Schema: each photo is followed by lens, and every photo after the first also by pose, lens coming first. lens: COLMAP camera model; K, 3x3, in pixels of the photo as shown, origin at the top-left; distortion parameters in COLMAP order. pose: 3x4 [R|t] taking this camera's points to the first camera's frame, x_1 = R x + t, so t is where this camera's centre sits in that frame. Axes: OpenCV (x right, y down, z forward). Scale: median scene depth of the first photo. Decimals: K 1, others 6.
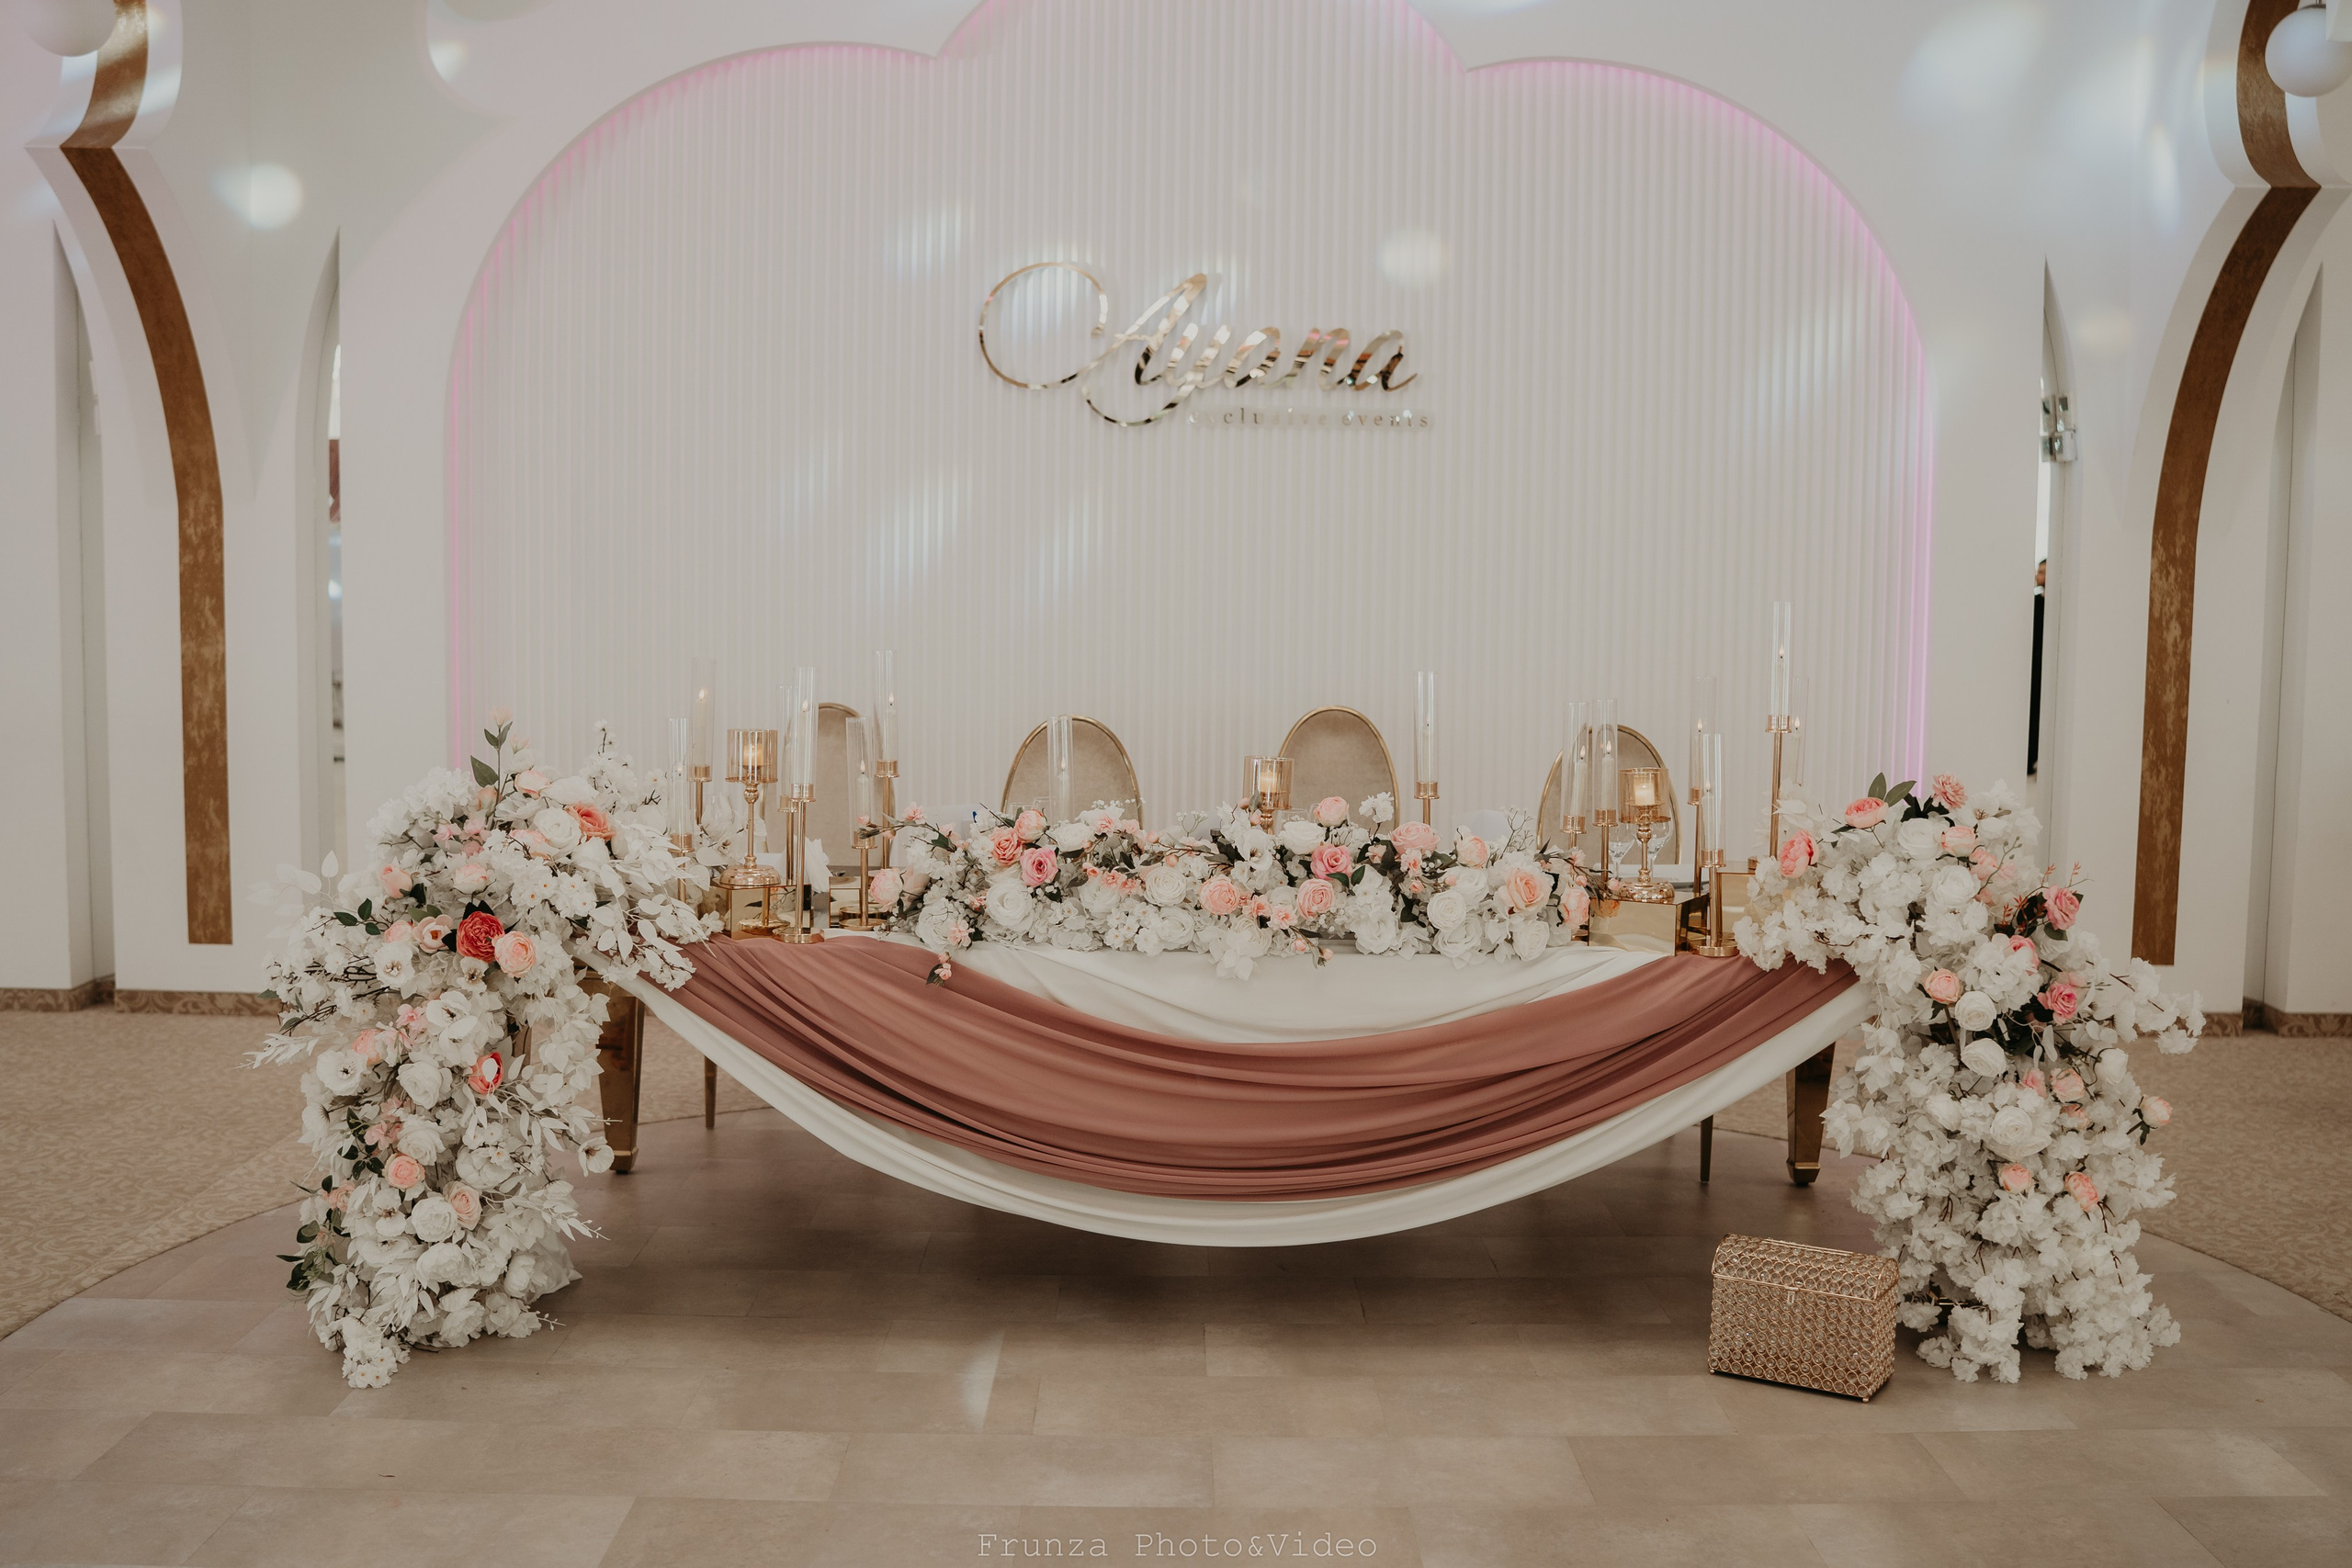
lens RADIAL K [[2612.3, 0, 1176.0], [0, 2612.3, 784.0], [0, 0, 1]] dist [-0.126859, -0.009211]
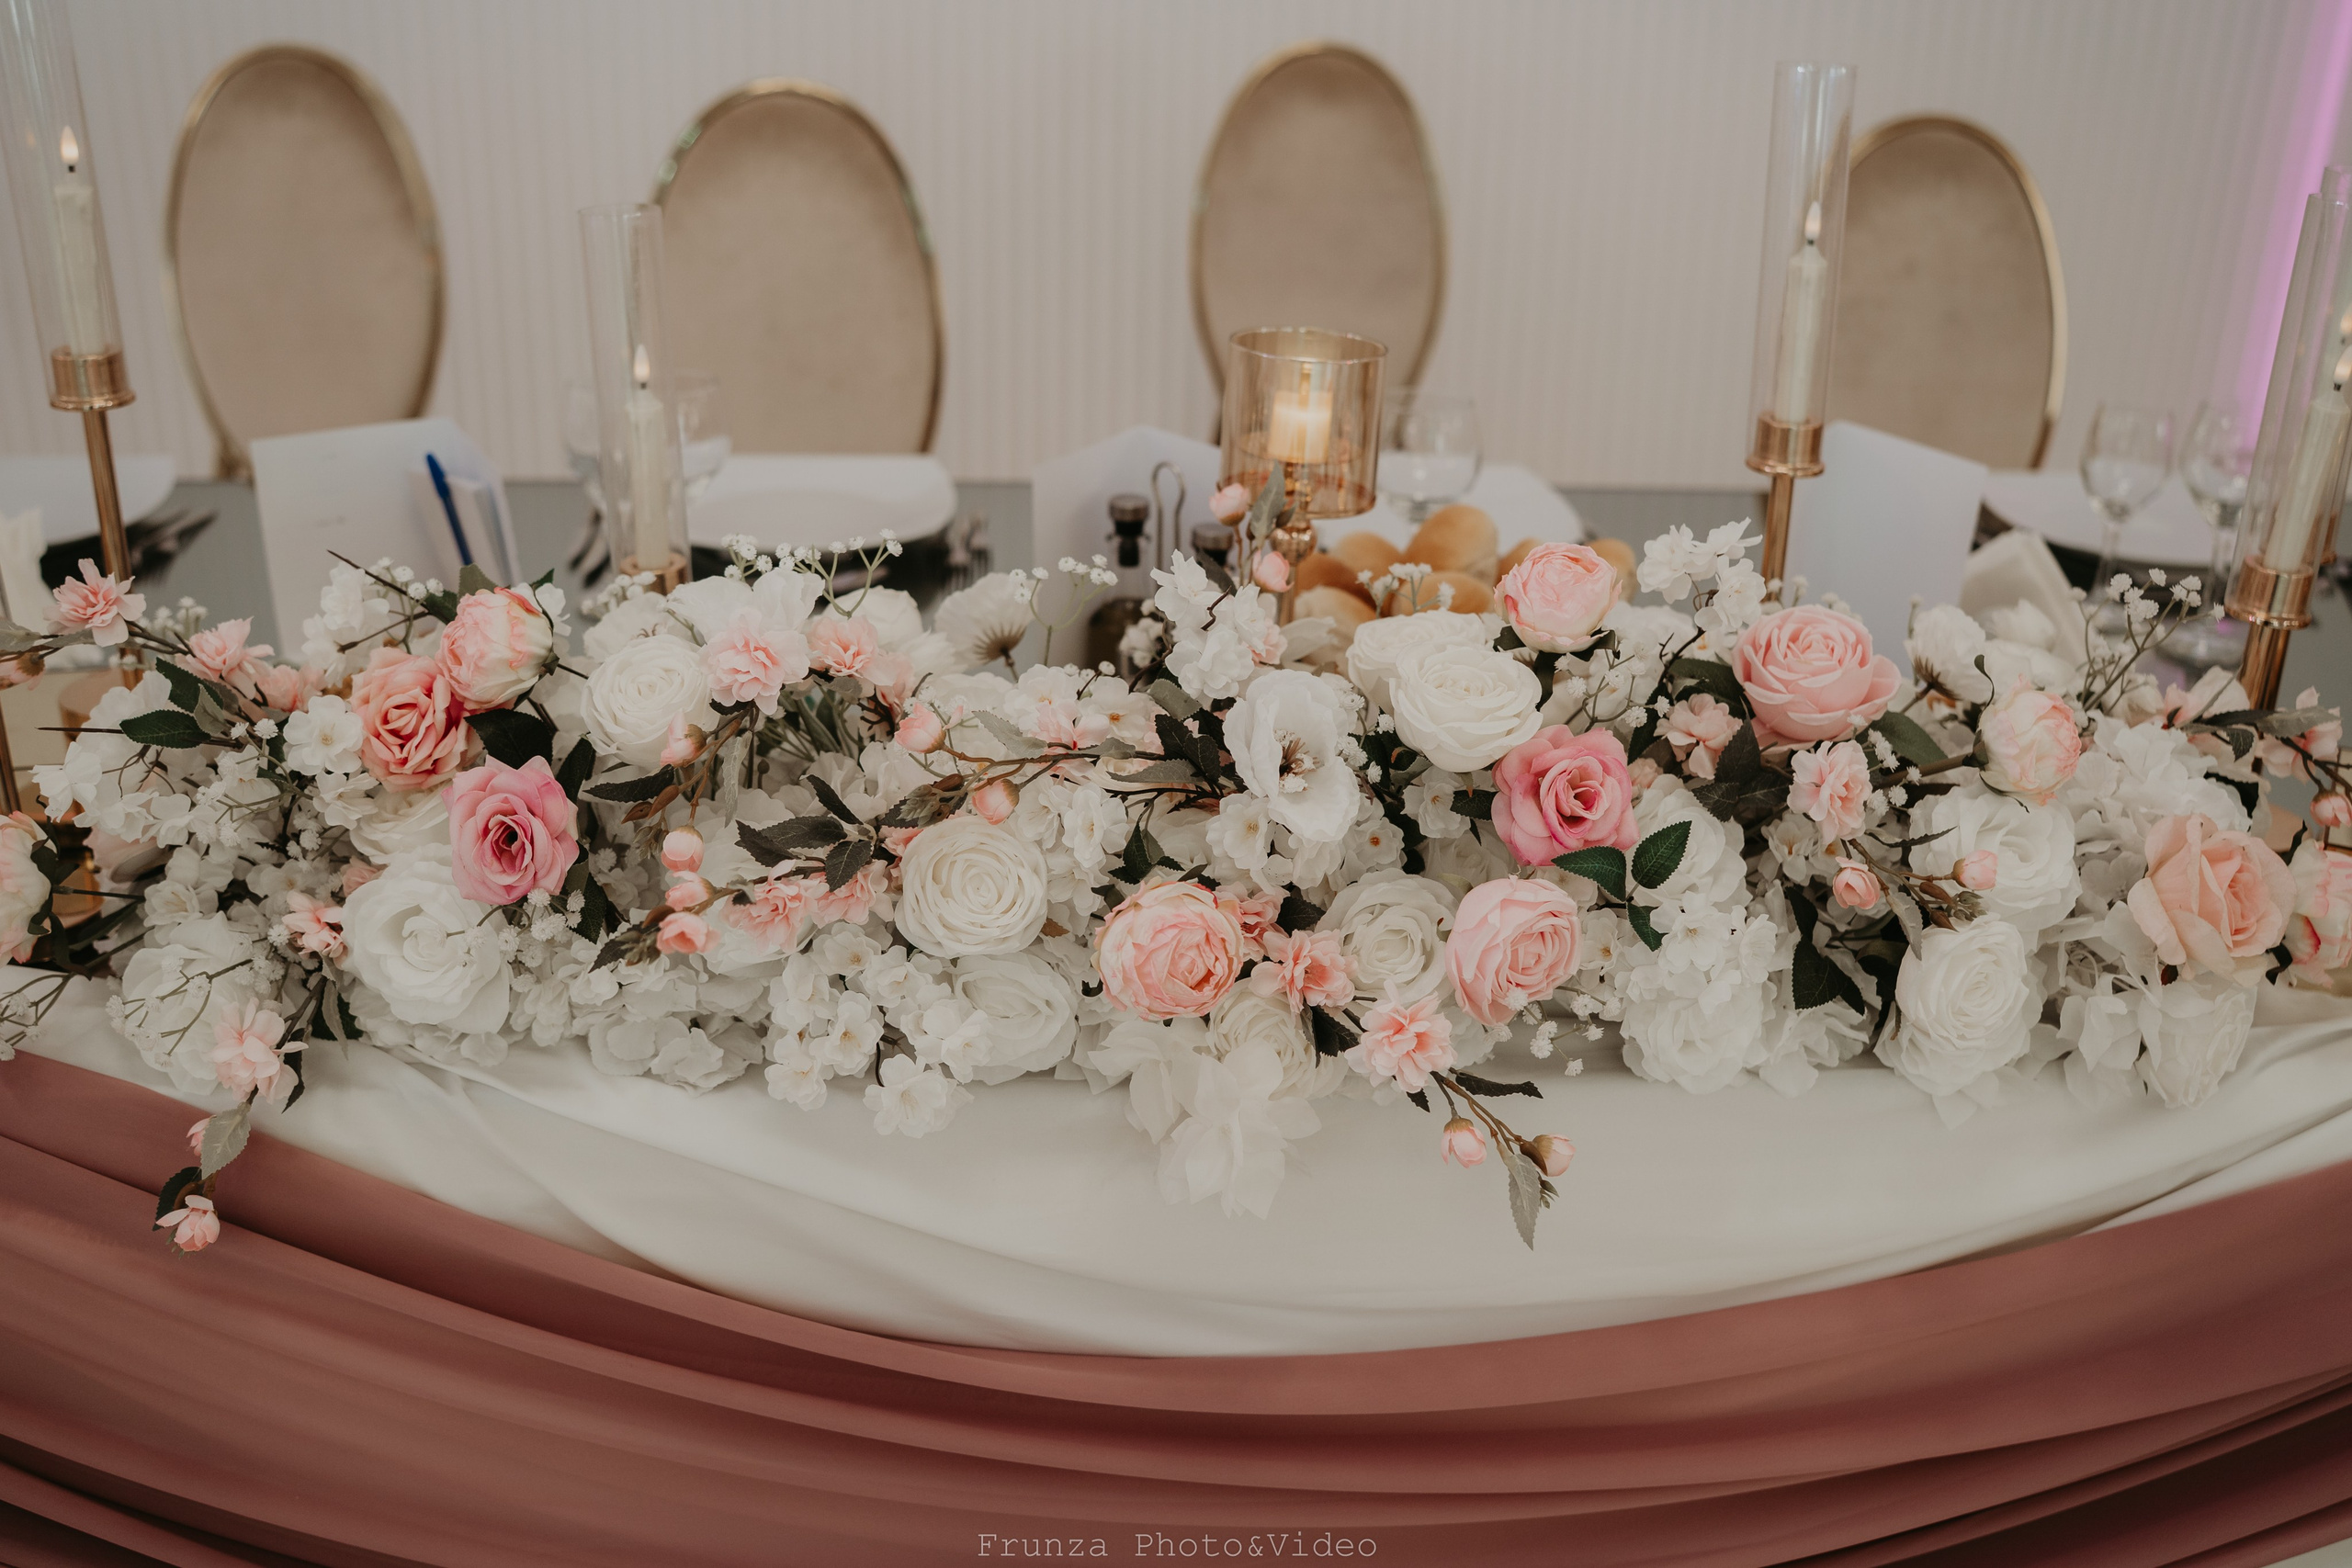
lens RADIAL K [[2612.3, 0, 1176.0], [0, 2612.3, 784.0], [0, 0, 1]] dist [-0.126859, -0.009211]
pose [[0.996932, -0.016821, 0.076450, -0.003760], [-0.006580, 0.955176, 0.295966, -0.054496], [-0.078002, -0.295561, 0.952134, 0.733569]]
